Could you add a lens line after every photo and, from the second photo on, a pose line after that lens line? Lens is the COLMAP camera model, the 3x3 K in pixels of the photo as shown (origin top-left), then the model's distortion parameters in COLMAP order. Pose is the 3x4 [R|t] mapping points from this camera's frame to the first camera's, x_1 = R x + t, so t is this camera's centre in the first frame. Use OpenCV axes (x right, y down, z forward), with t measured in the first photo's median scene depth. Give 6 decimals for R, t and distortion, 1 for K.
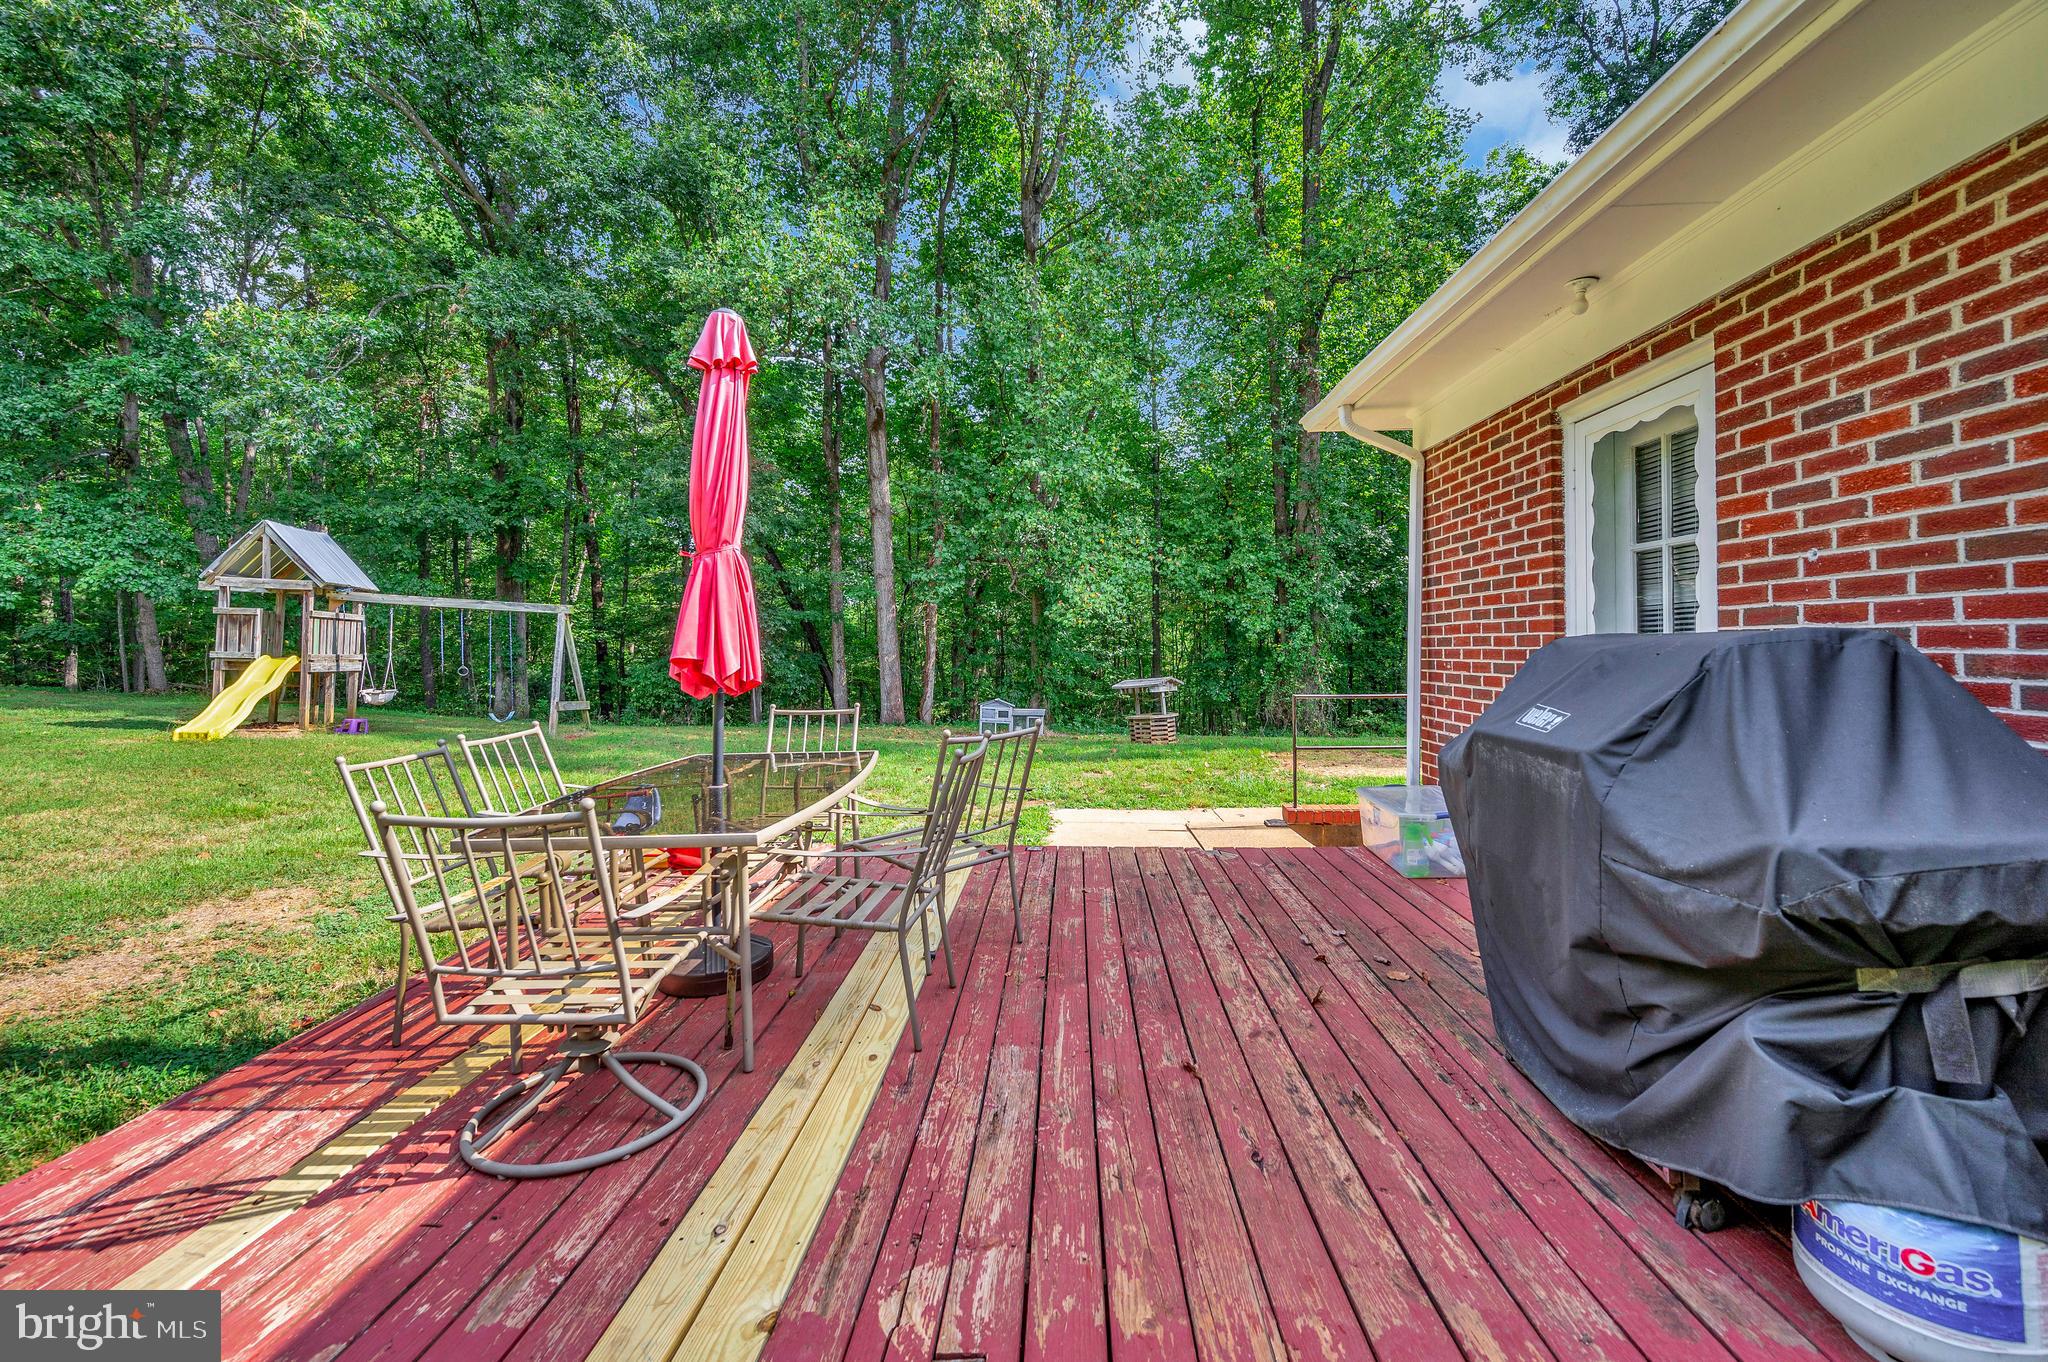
lens RADIAL K [[839.1, 0, 1028.1], [0, 839.1, 659.8], [0, 0, 1]] dist [-0.000985, -0.000576]
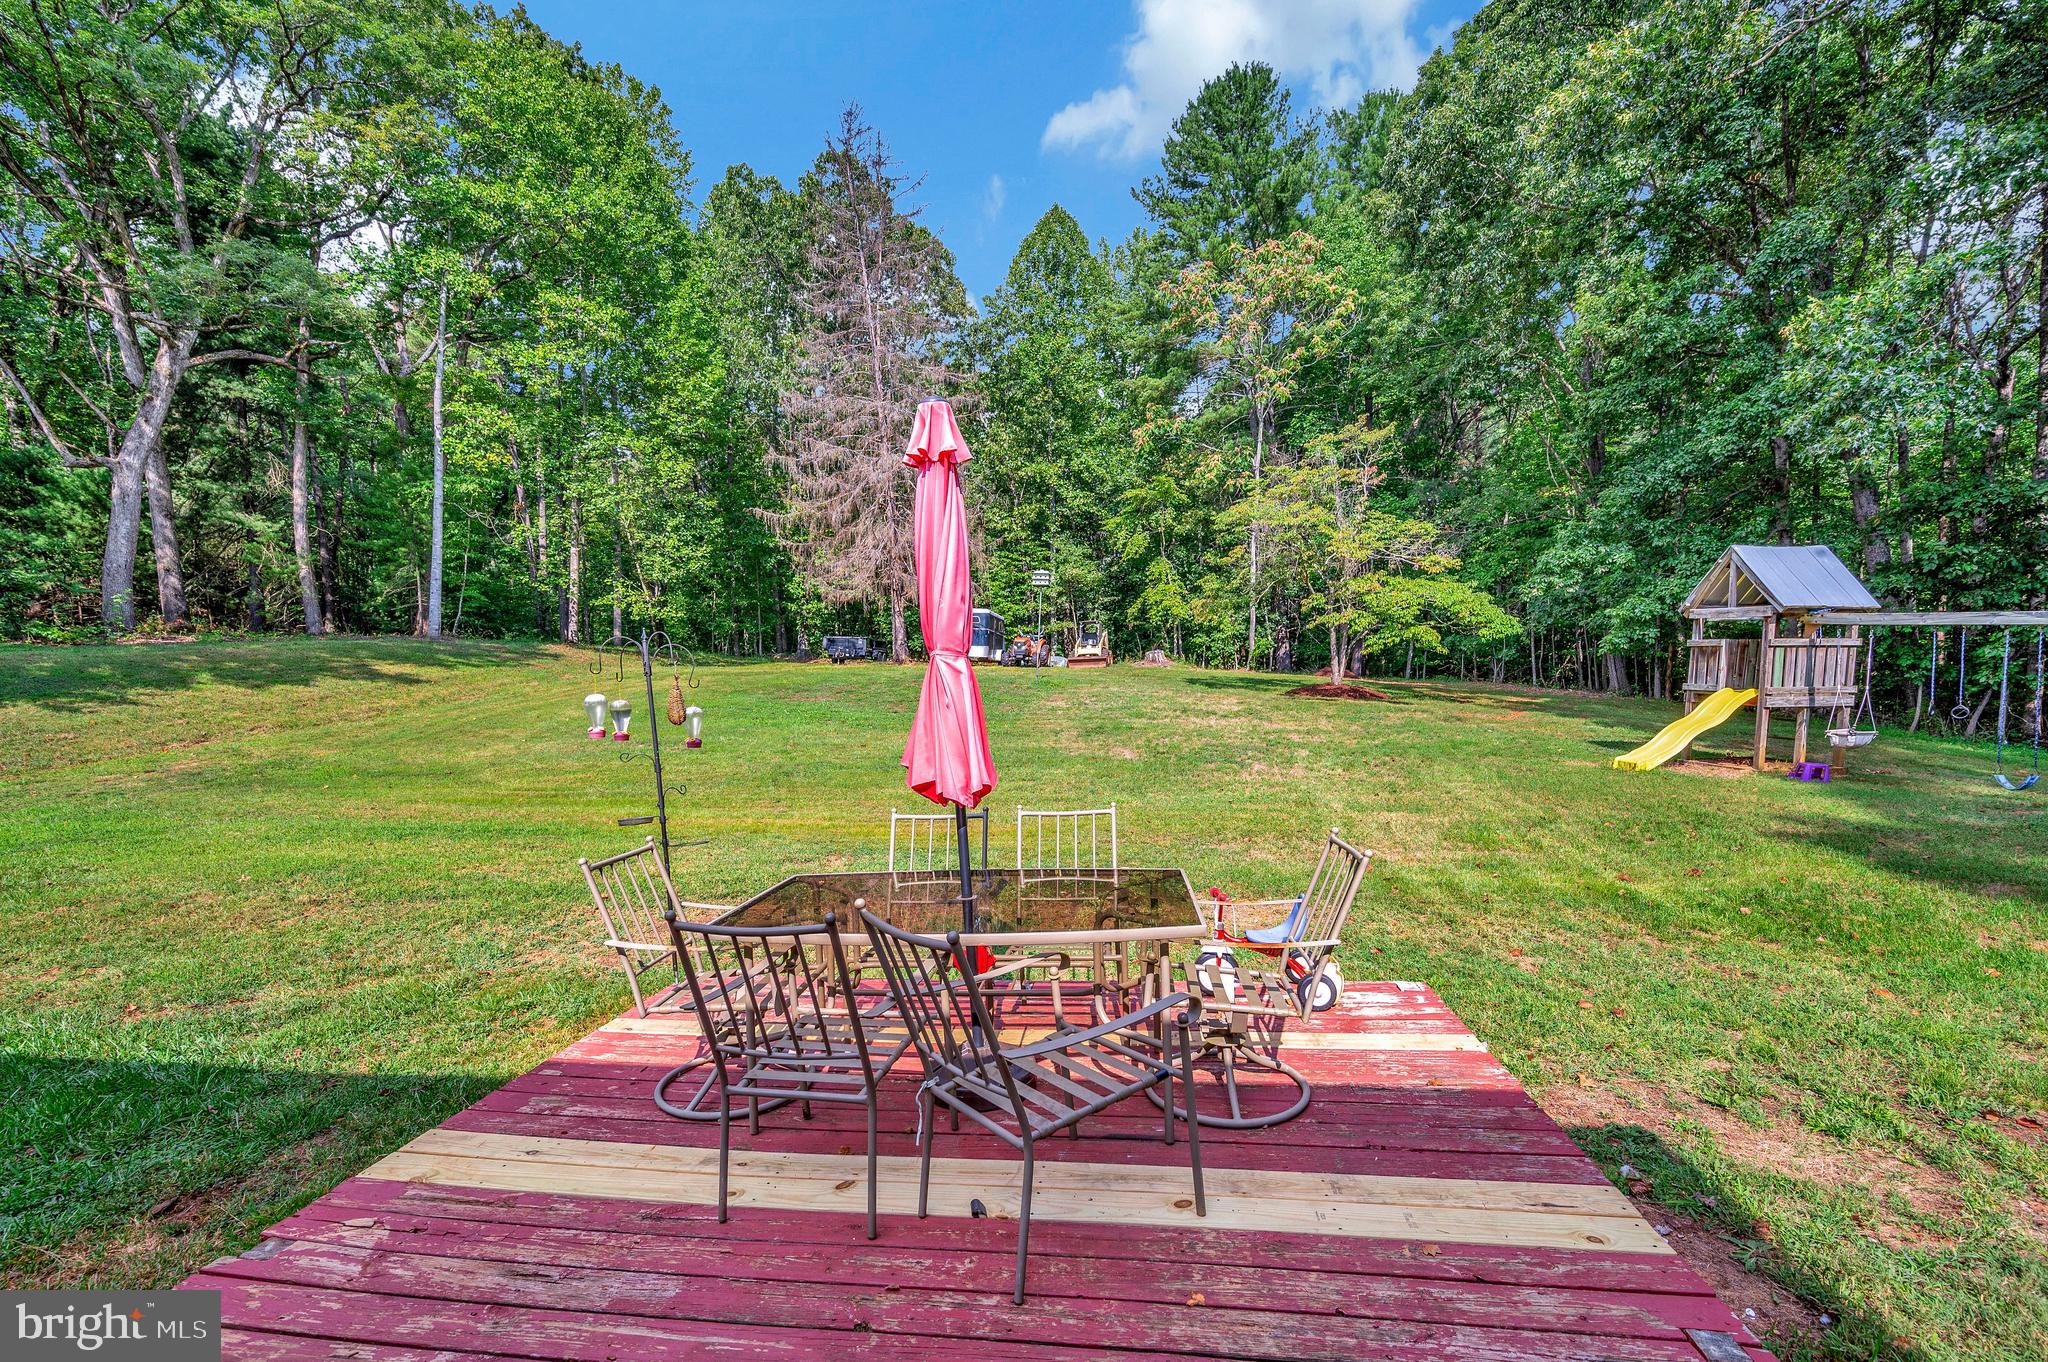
lens RADIAL K [[877.7, 0, 1024.0], [0, 877.7, 681.0], [0, 0, 1]] dist [0.000126, -0.000007]
pose [[-0.085189, 0.011411, -0.996299, 0.157550], [0.003778, 0.999931, 0.011130, -0.027375], [0.996358, -0.002816, -0.085226, 0.279383]]
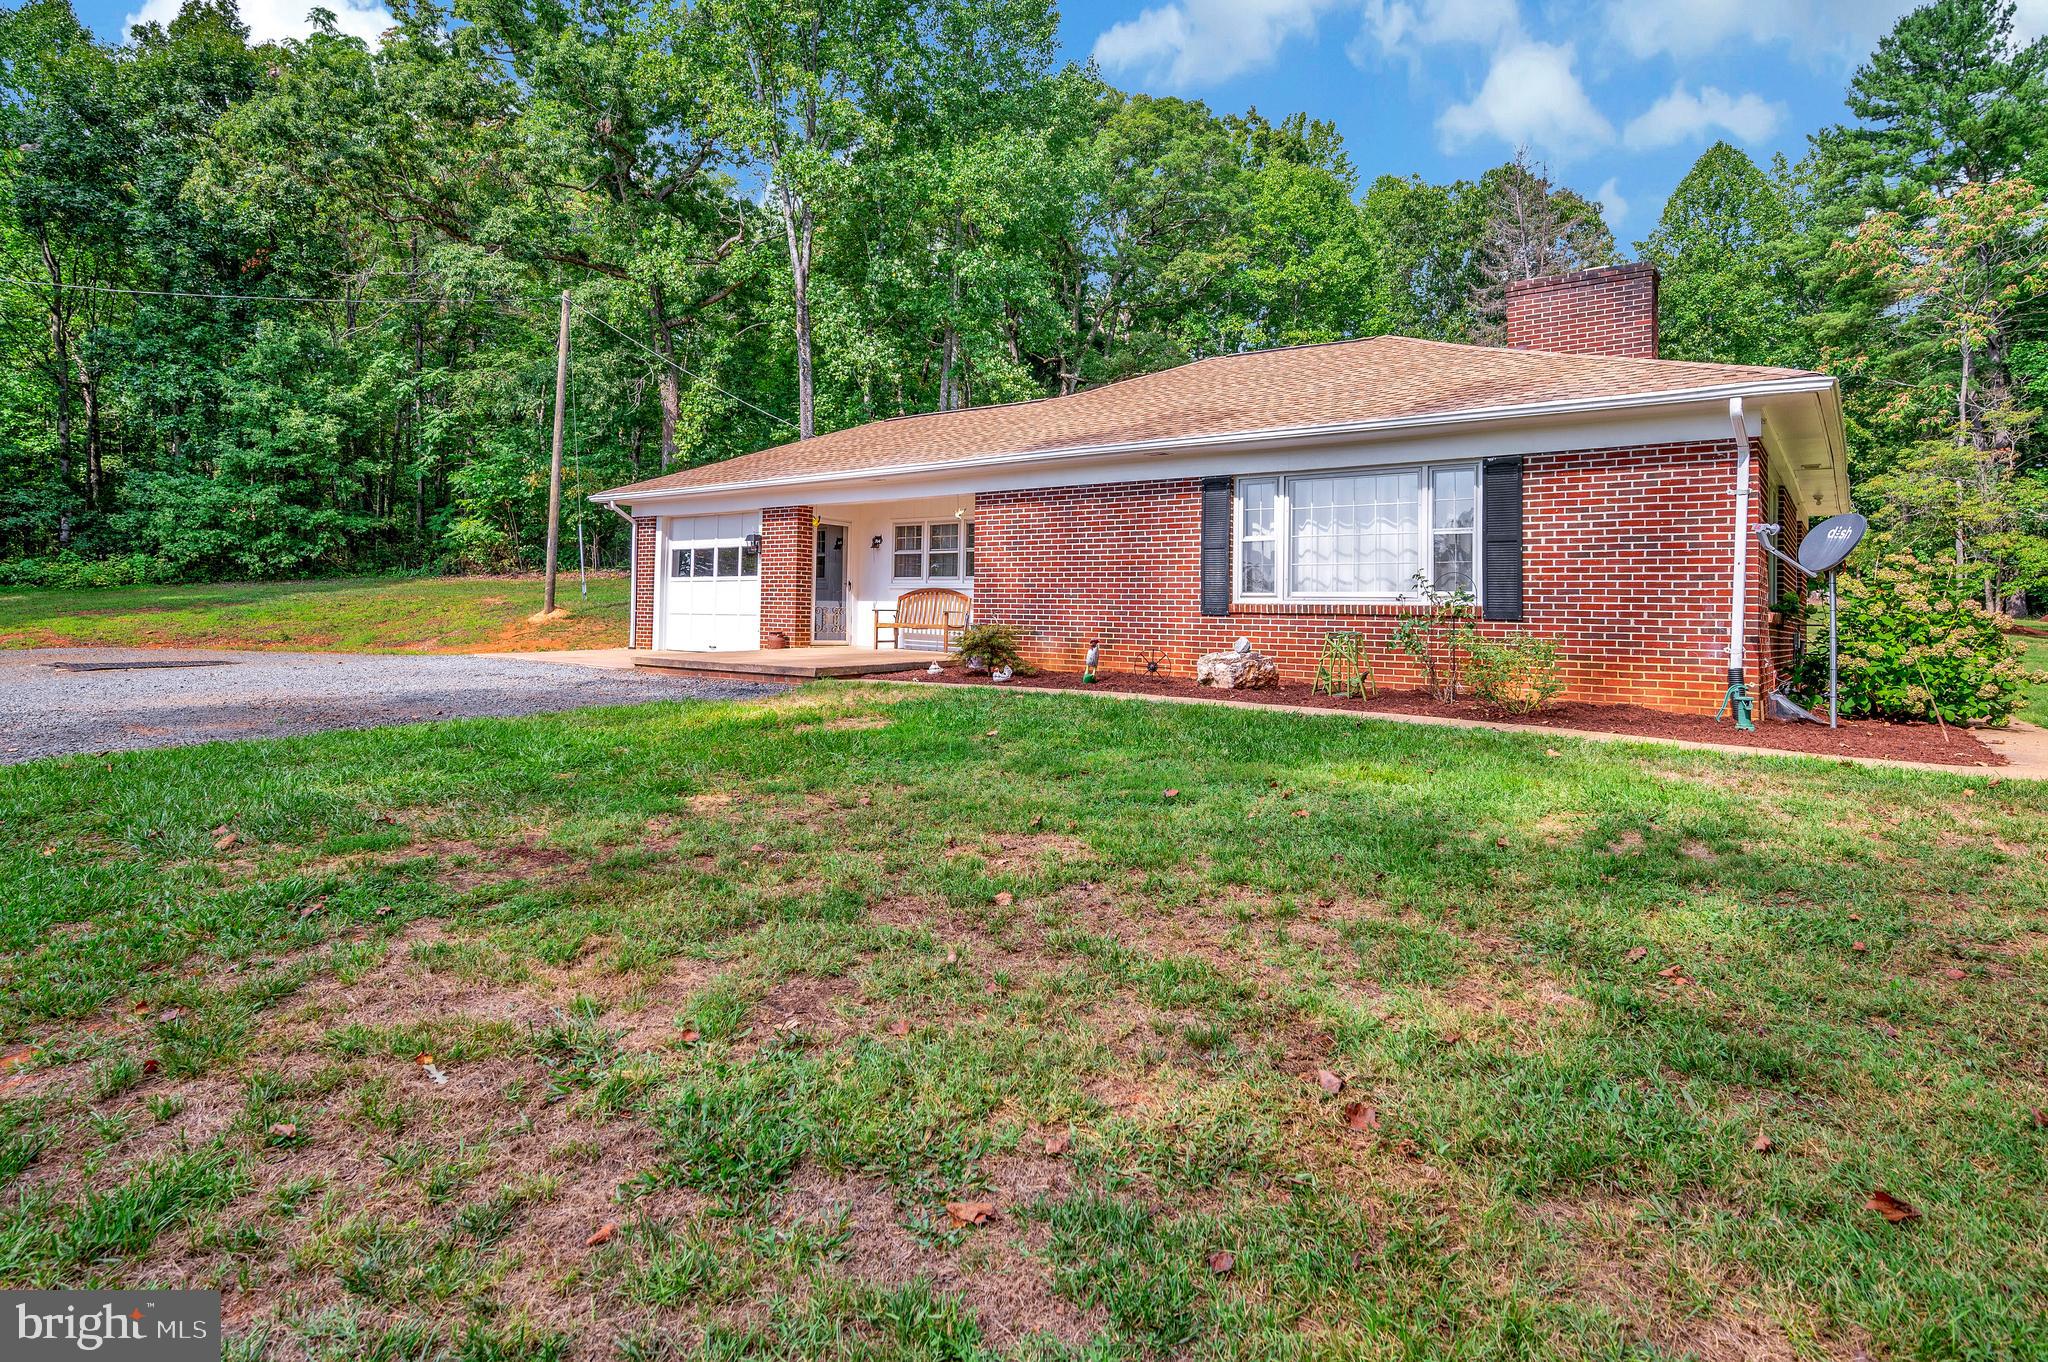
lens RADIAL K [[1060.2, 0, 1026.6], [0, 1060.2, 602.1], [0, 0, 1]] dist [-0.003623, -0.000581]
pose [[-0.585682, -0.018806, -0.810323, 2.080424], [-0.023064, 0.999713, -0.006532, 0.053336], [0.810213, 0.014864, -0.585948, 0.394355]]
